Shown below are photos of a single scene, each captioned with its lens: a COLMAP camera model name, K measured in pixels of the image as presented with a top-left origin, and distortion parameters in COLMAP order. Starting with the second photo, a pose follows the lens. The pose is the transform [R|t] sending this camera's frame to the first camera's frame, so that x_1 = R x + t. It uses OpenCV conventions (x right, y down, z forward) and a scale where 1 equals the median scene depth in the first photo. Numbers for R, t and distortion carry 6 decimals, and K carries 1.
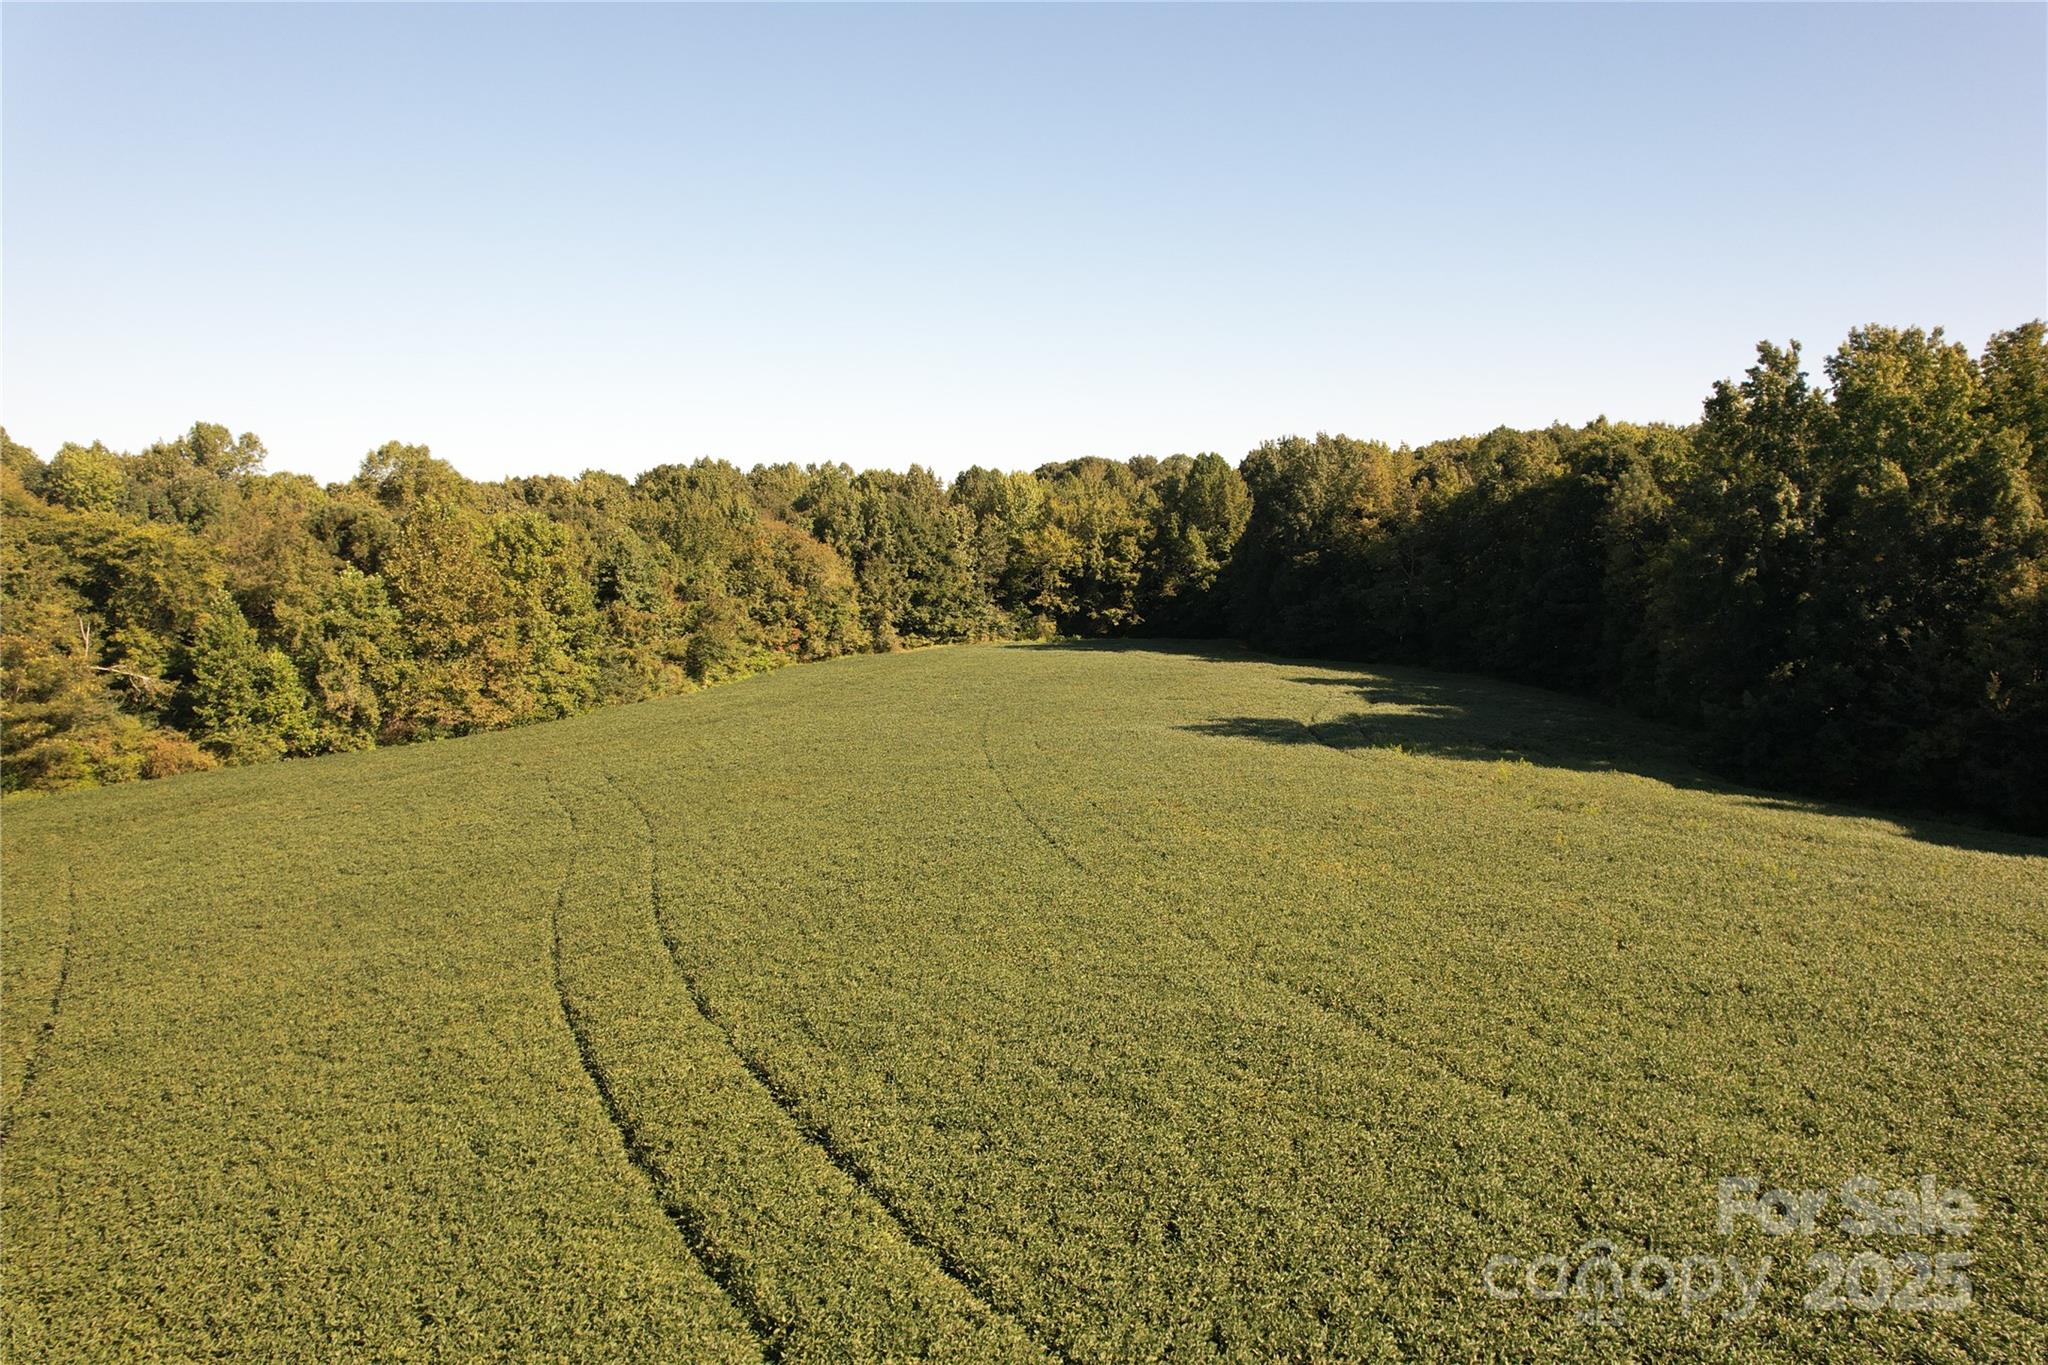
lens RADIAL K [[1307.9, 0, 1041.1], [0, 1307.9, 690.4], [0, 0, 1]] dist [-0.063361, 0.045447]
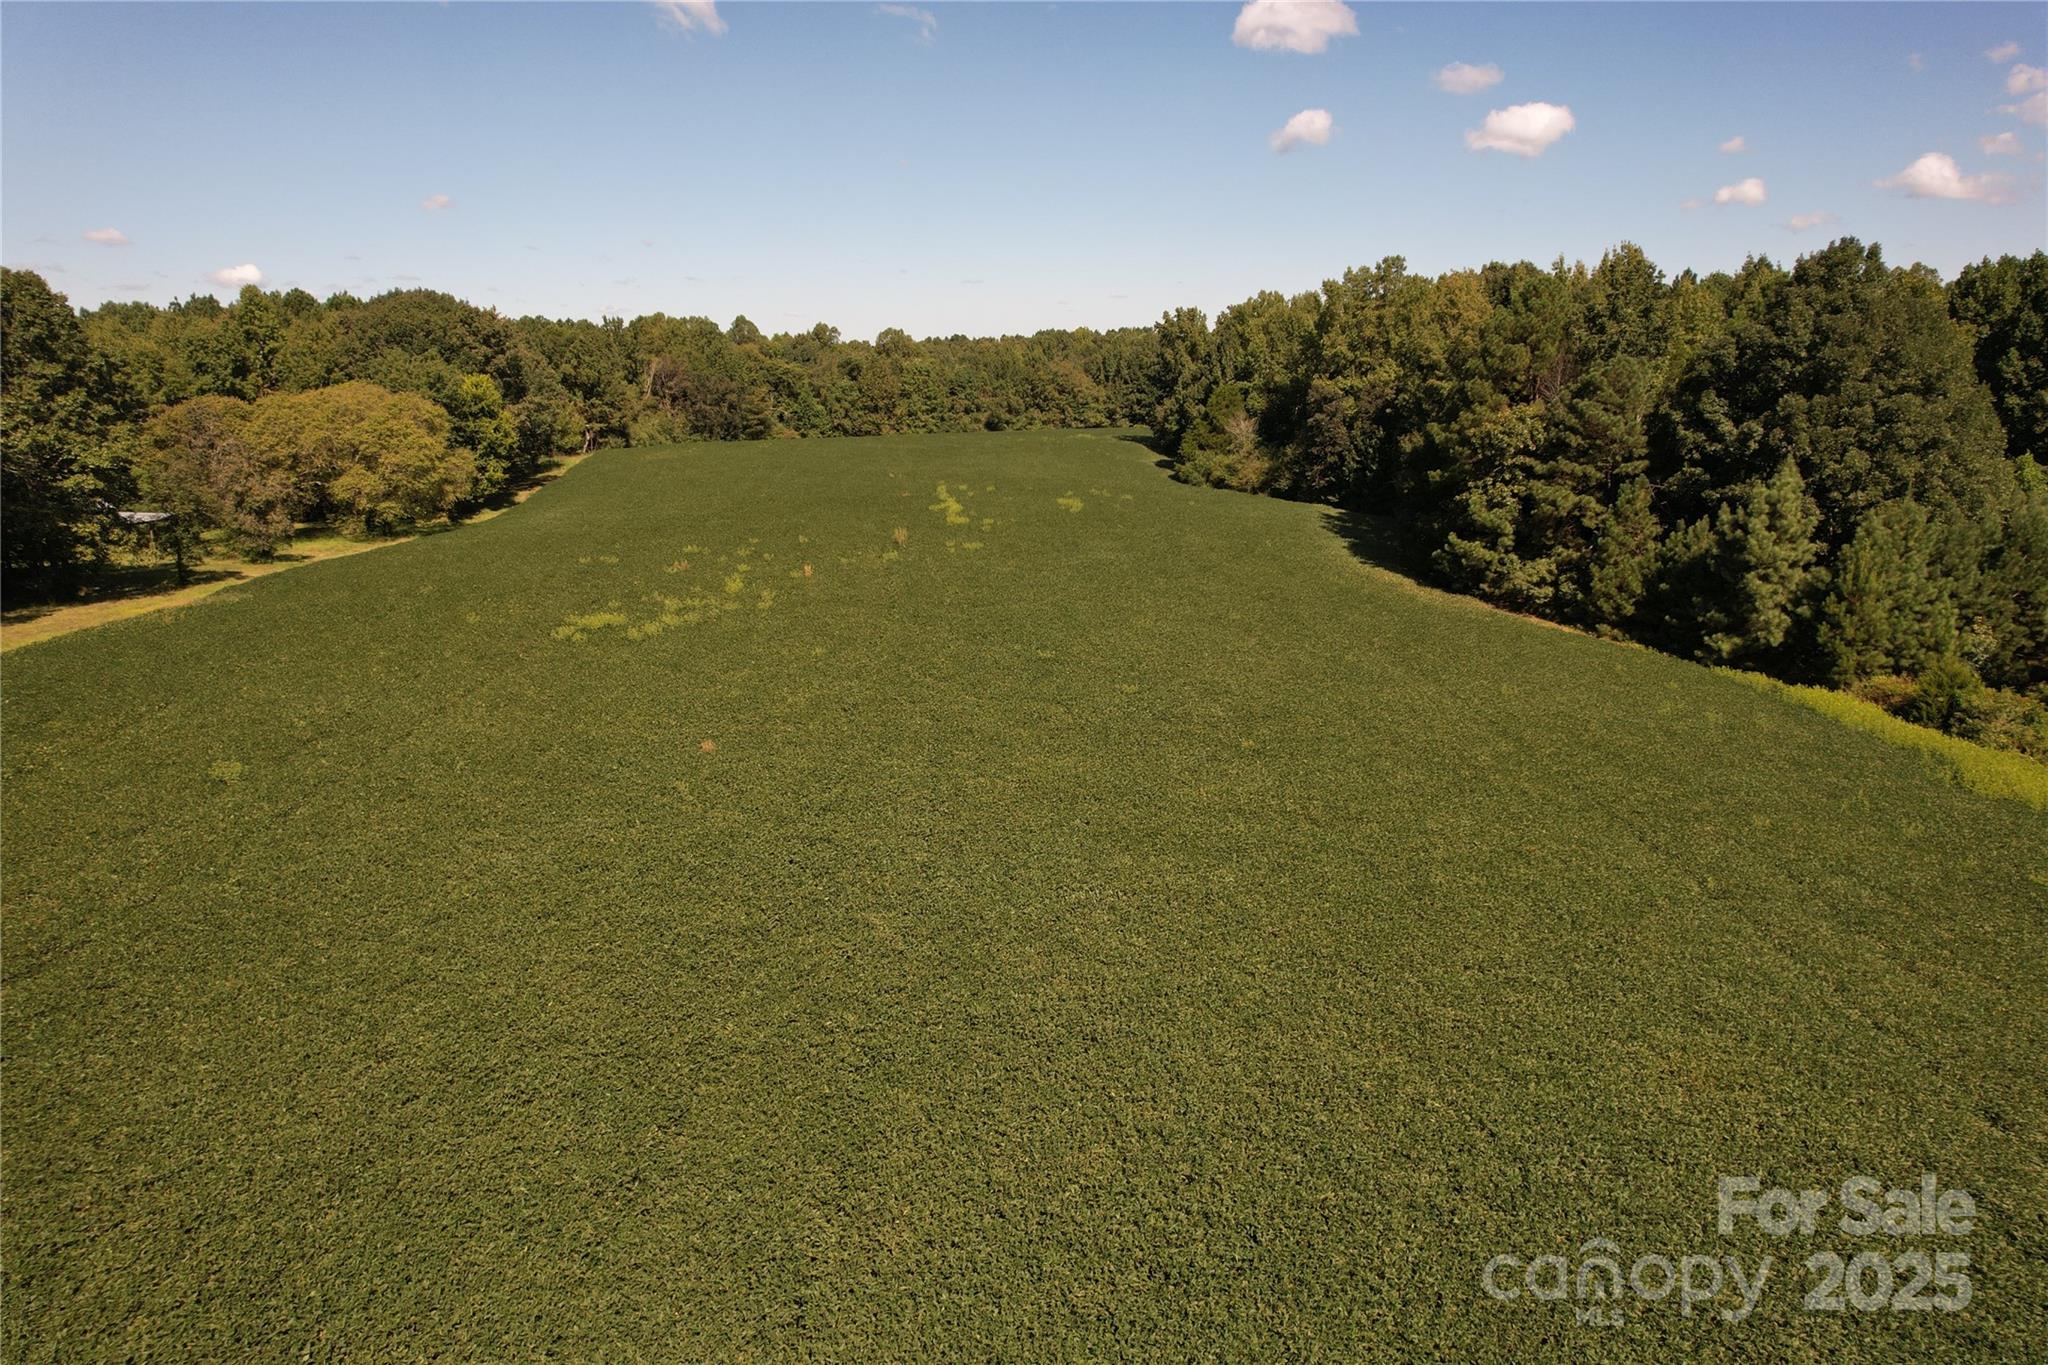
lens RADIAL K [[1307.9, 0, 1033.9], [0, 1307.9, 716.8], [0, 0, 1]] dist [-0.063361, 0.045447]
pose [[0.873593, 0.131327, -0.468604, 1.148756], [-0.063419, 0.985411, 0.157934, 0.145890], [0.482508, -0.108251, 0.869176, -1.261857]]
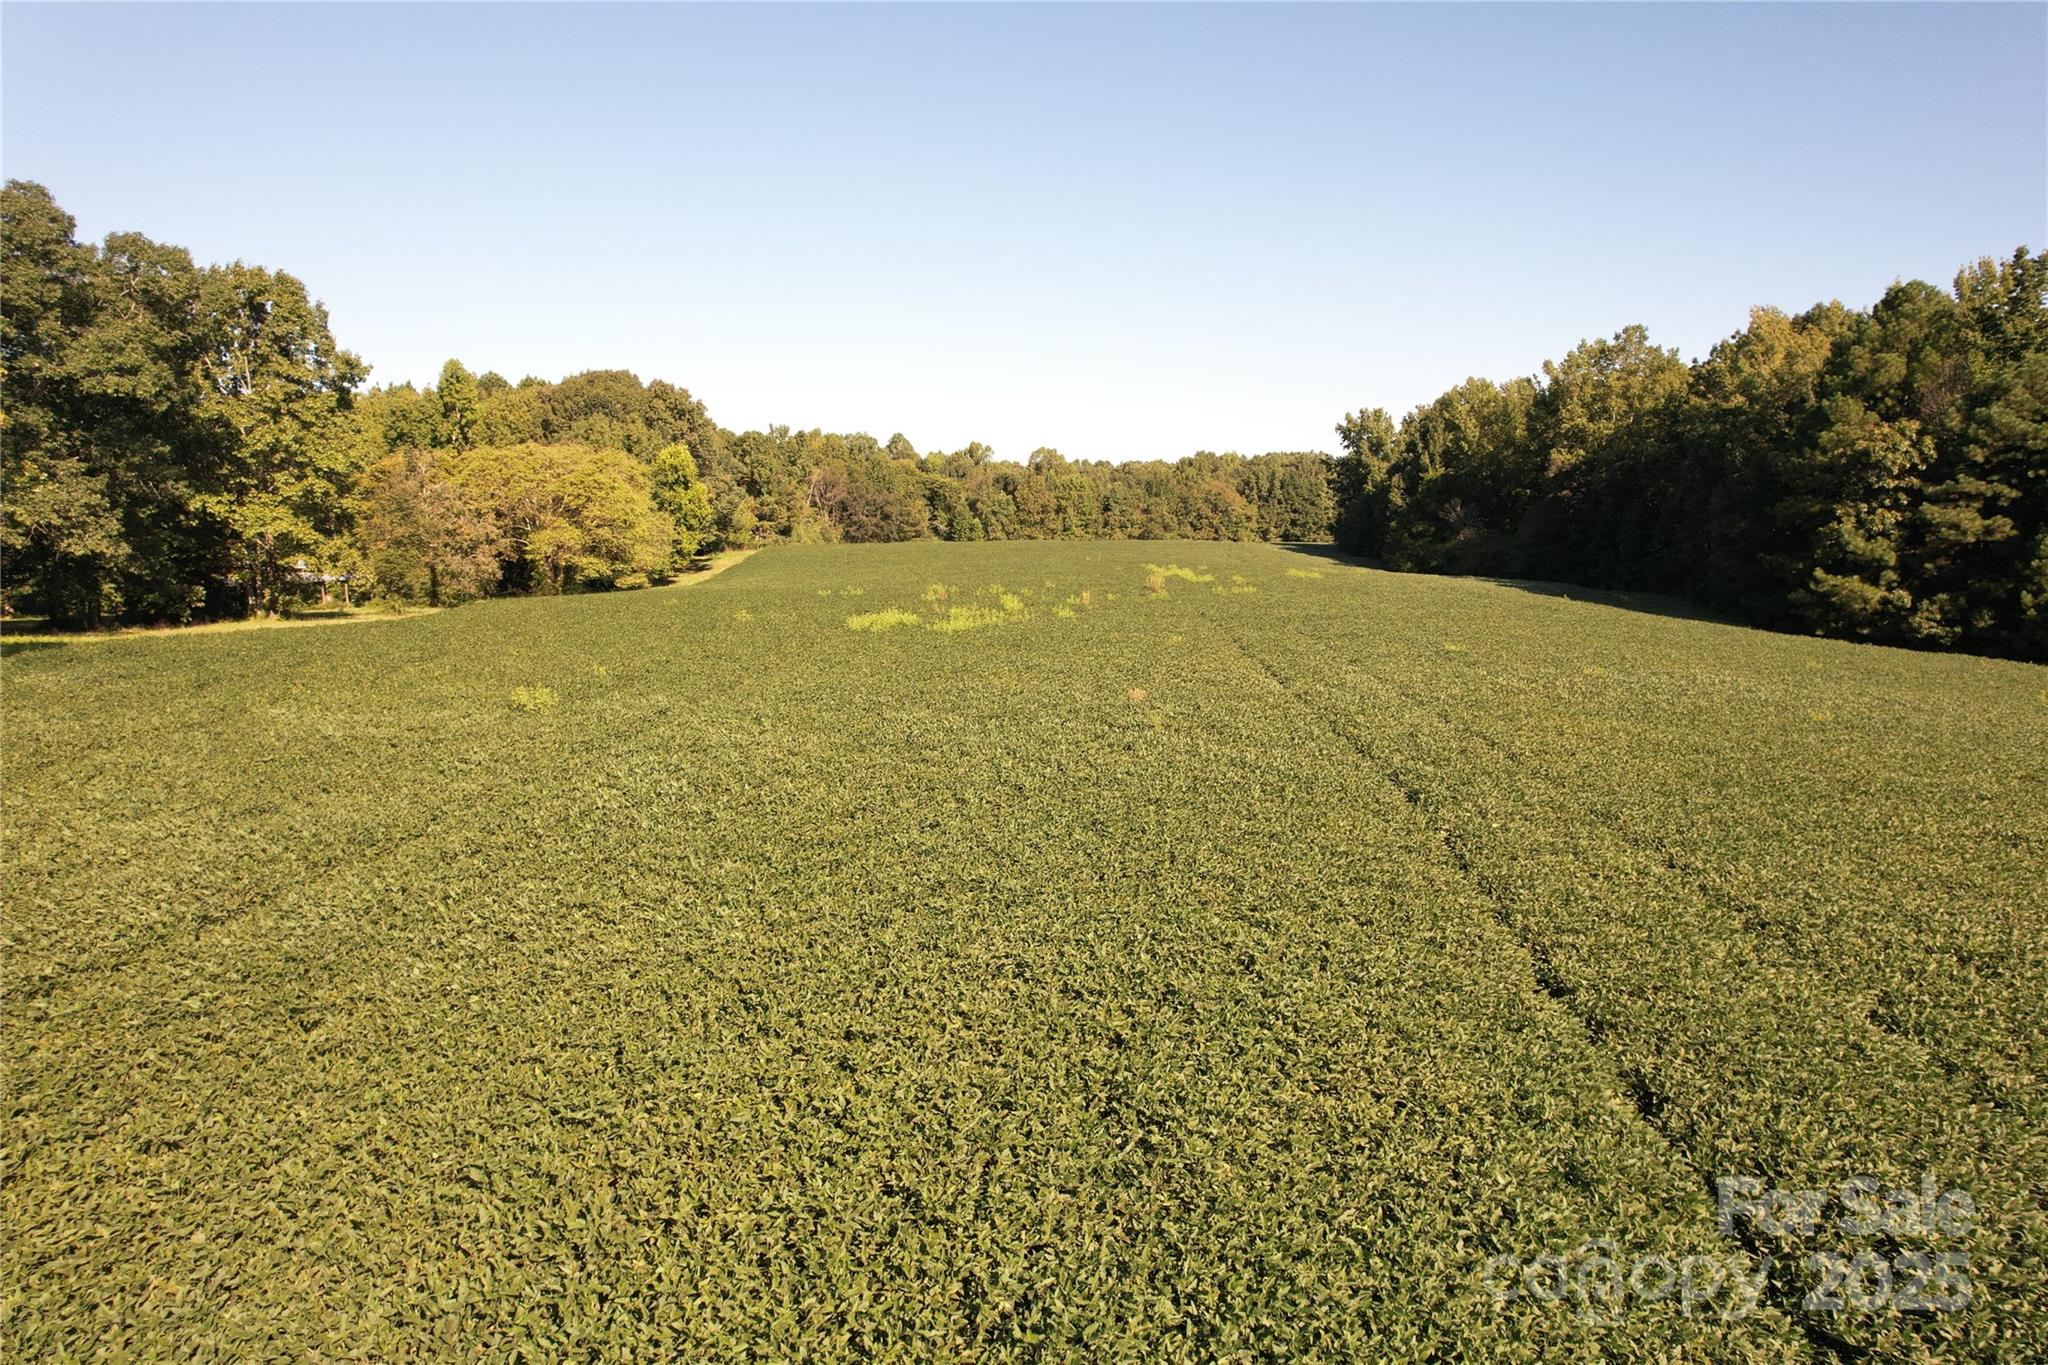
lens RADIAL K [[1307.9, 0, 1034.0], [0, 1307.9, 715.2], [0, 0, 1]] dist [-0.063361, 0.045447]
pose [[0.830727, 0.088398, -0.549616, 1.025401], [-0.071715, 0.996079, 0.051811, 0.213270], [0.552041, -0.003626, 0.833809, -1.230209]]
